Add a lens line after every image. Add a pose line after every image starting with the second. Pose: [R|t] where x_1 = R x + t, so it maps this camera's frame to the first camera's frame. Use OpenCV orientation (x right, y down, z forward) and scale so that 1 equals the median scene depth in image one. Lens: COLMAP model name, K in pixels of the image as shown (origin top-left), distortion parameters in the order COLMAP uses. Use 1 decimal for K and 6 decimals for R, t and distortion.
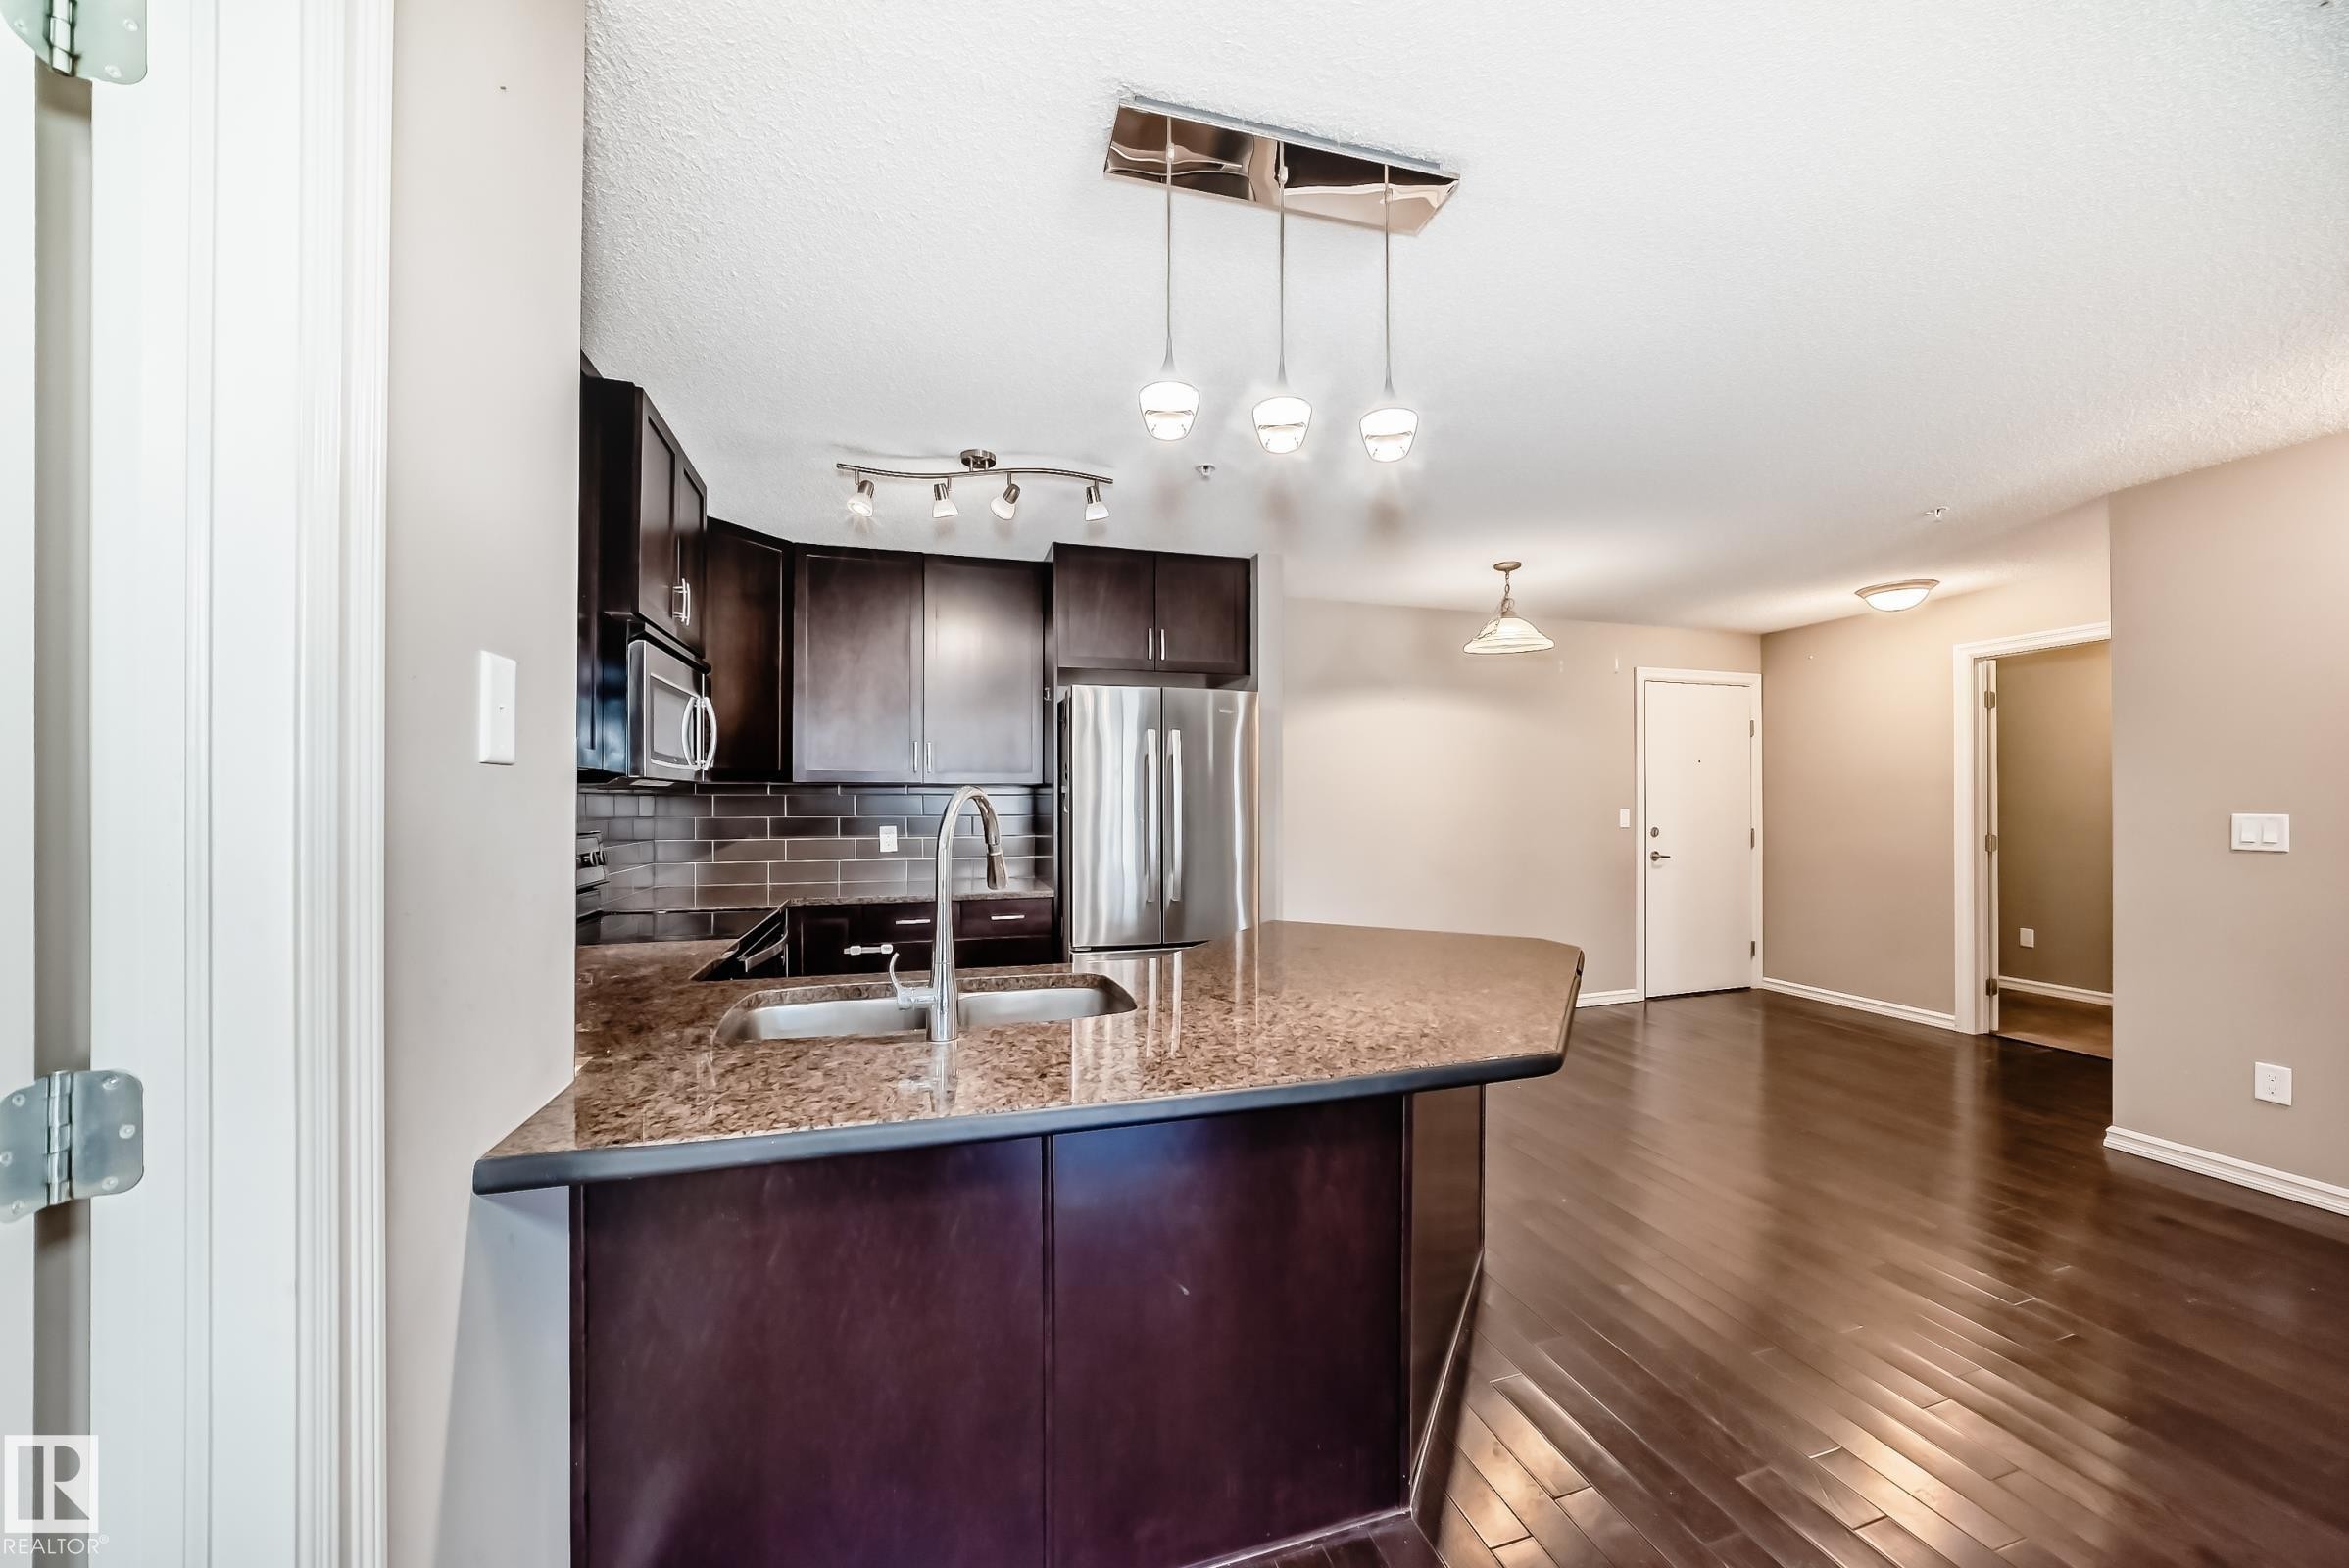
lens RADIAL K [[845.5, 0, 1178.3], [0, 845.5, 794.7], [0, 0, 1]] dist [-0.027339, 0.007846]
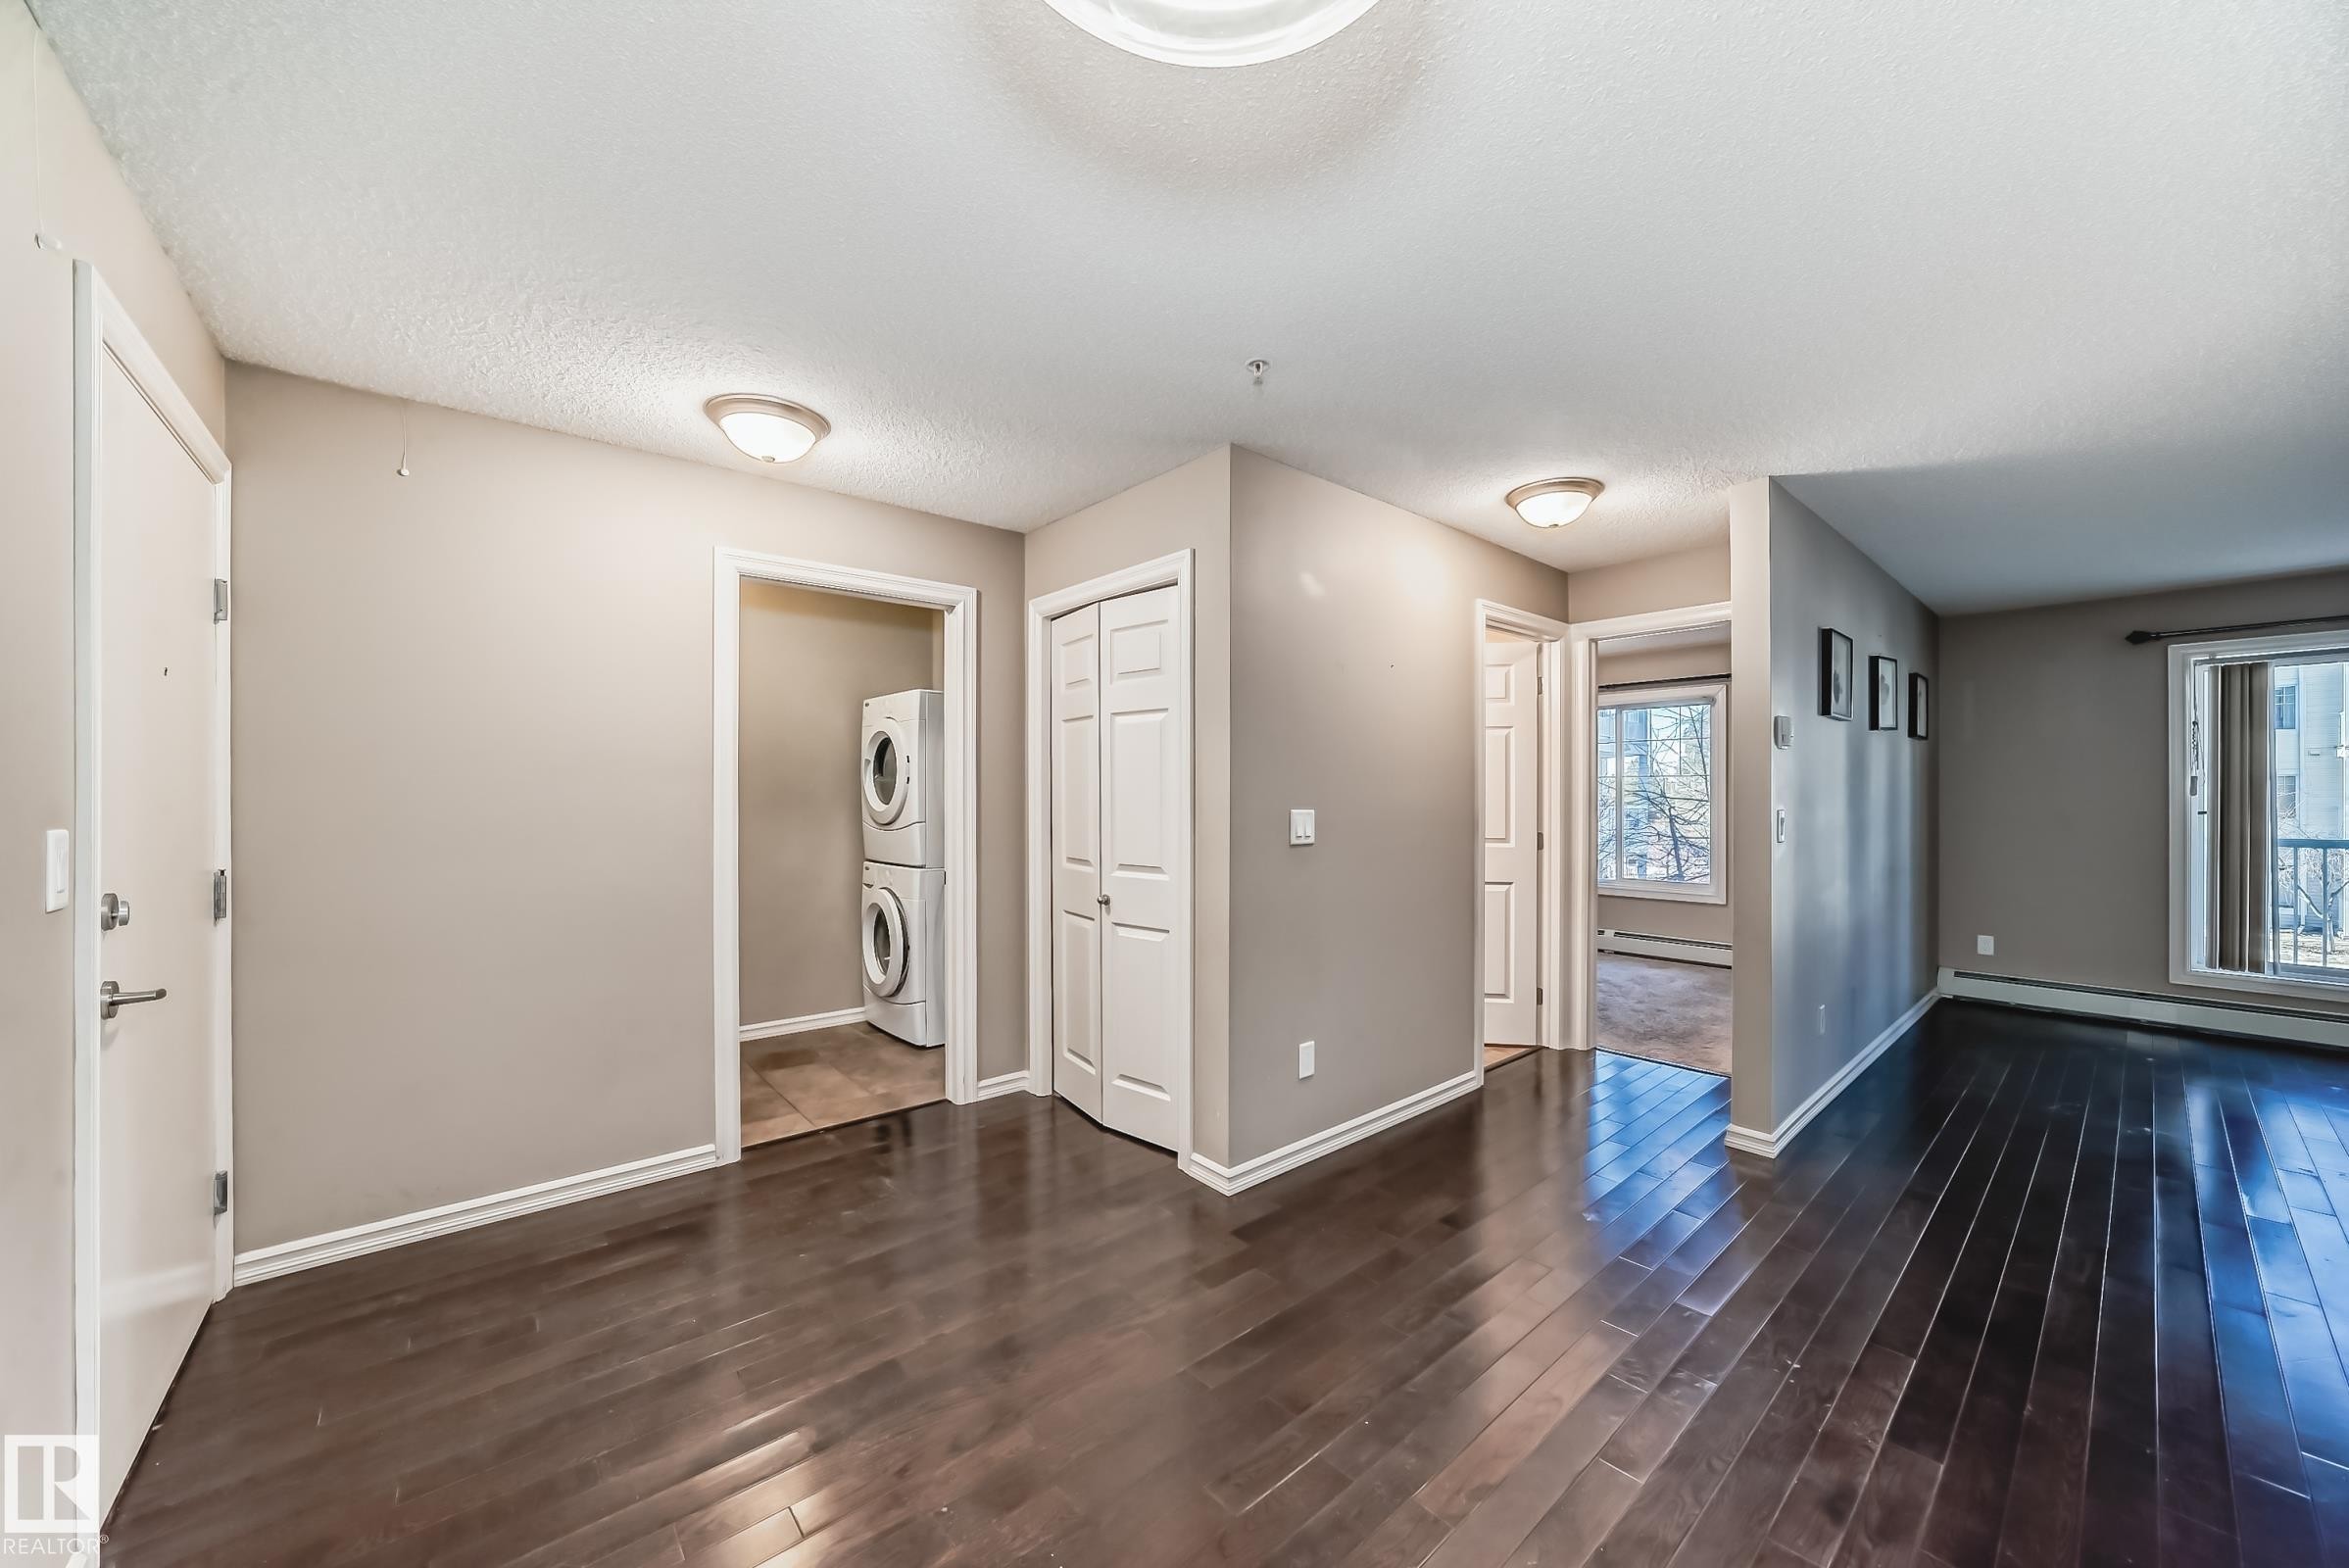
lens RADIAL K [[845.5, 0, 1178.3], [0, 845.5, 794.7], [0, 0, 1]] dist [-0.027339, 0.007846]
pose [[-0.389711, 0.002719, 0.920933, 0.192178], [-0.007149, 0.999957, -0.005978, 0.006373], [-0.920909, -0.008914, -0.389675, 0.790750]]
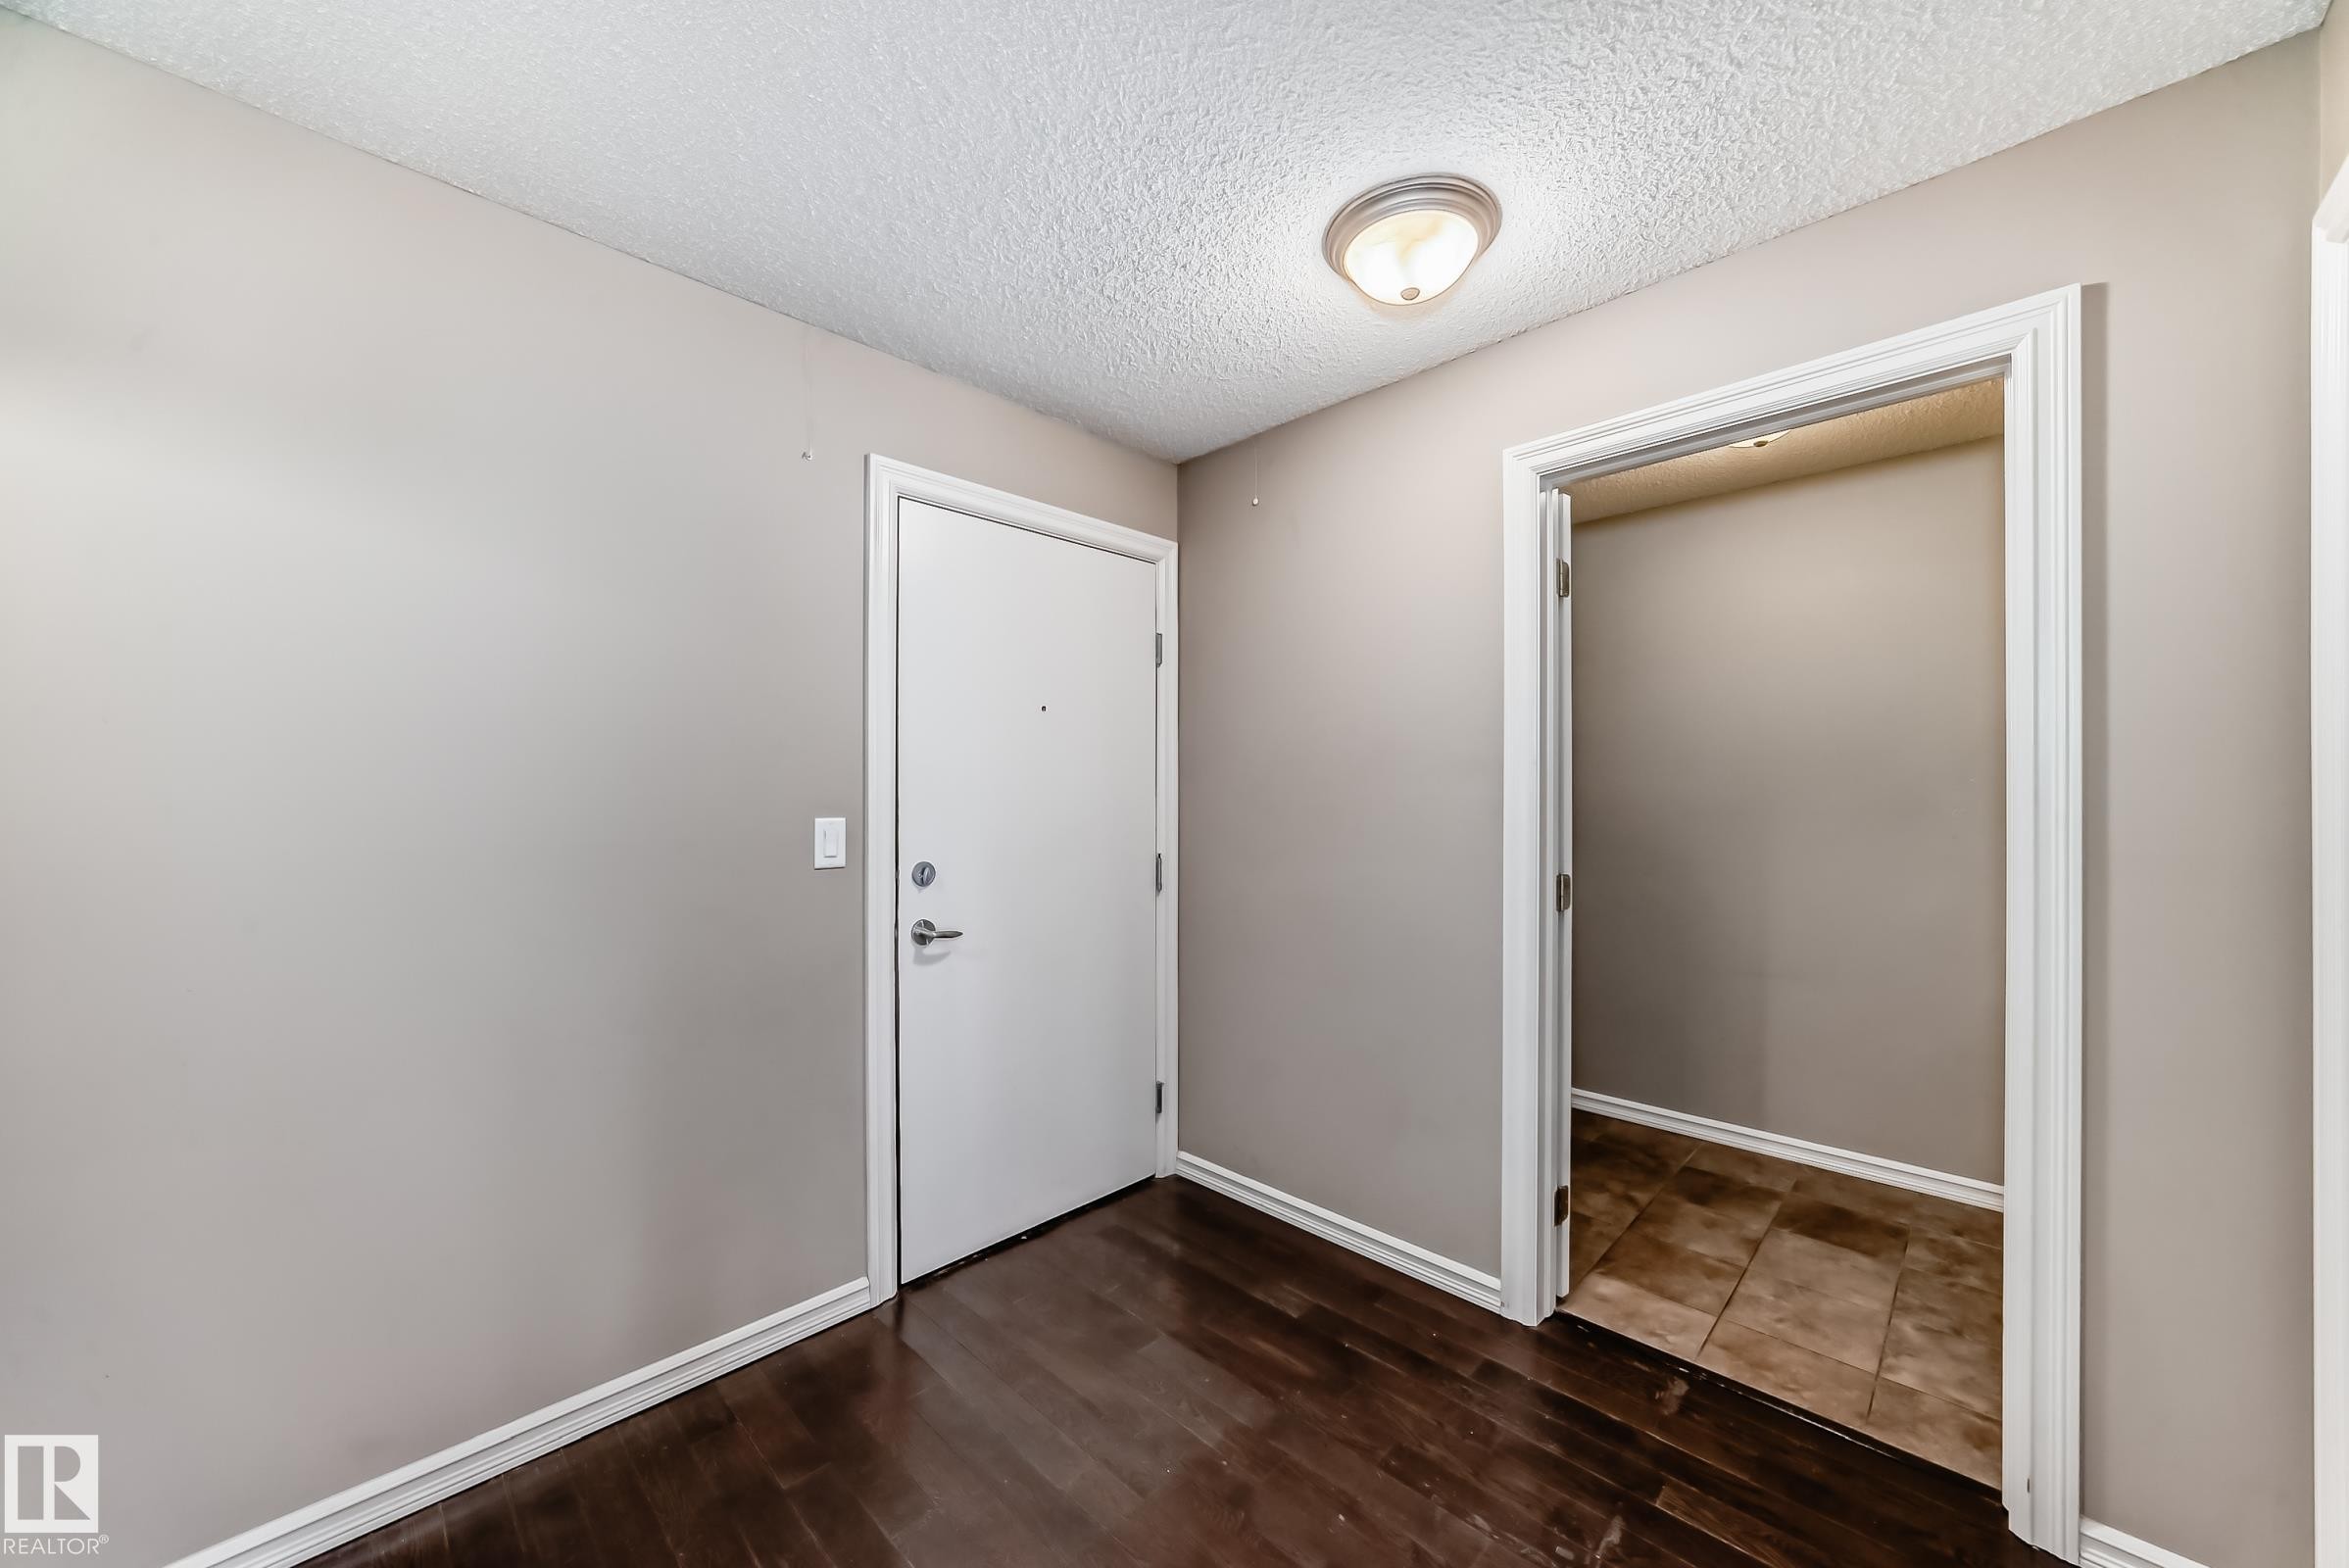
lens RADIAL K [[845.5, 0, 1178.3], [0, 845.5, 794.7], [0, 0, 1]] dist [-0.027339, 0.007846]
pose [[0.884709, 0.005474, 0.466111, 0.488223], [-0.006334, 0.999980, 0.000278, 0.005217], [-0.466100, -0.003198, 0.884726, 0.583667]]
